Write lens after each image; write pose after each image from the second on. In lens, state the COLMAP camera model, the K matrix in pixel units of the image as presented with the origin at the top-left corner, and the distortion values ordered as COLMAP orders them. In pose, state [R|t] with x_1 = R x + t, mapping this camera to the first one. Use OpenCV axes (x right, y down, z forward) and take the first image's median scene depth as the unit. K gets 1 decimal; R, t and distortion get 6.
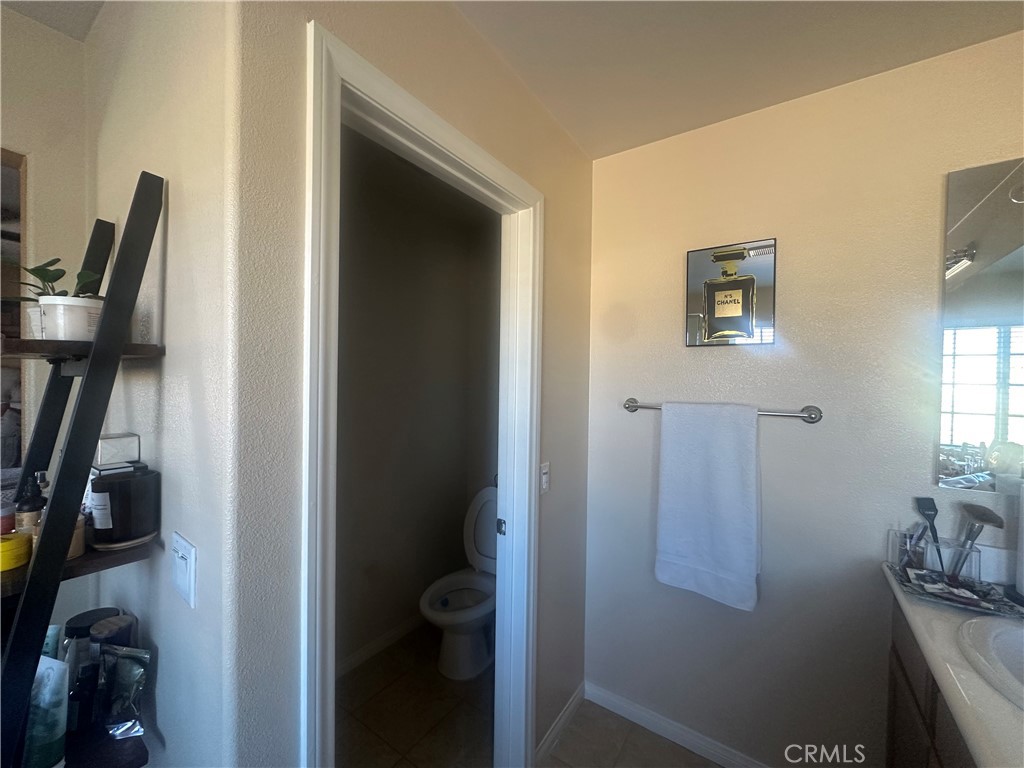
lens RADIAL K [[405.1, 0, 514.7], [0, 405.1, 382.8], [0, 0, 1]] dist [-0.001915, -0.000147]
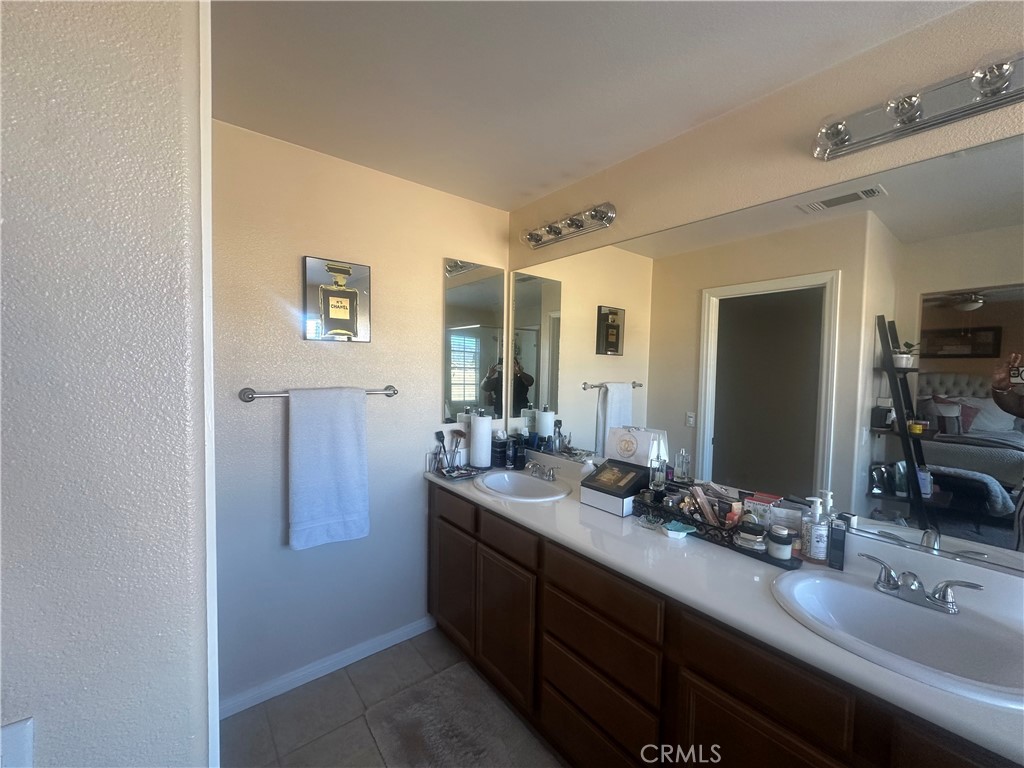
lens RADIAL K [[405.1, 0, 512.9], [0, 405.1, 384.7], [0, 0, 1]] dist [-0.001915, -0.000147]
pose [[0.295085, -0.058336, 0.953689, -0.627811], [0.005648, 0.998223, 0.059313, -0.035662], [-0.955454, -0.012116, 0.294890, 0.133007]]
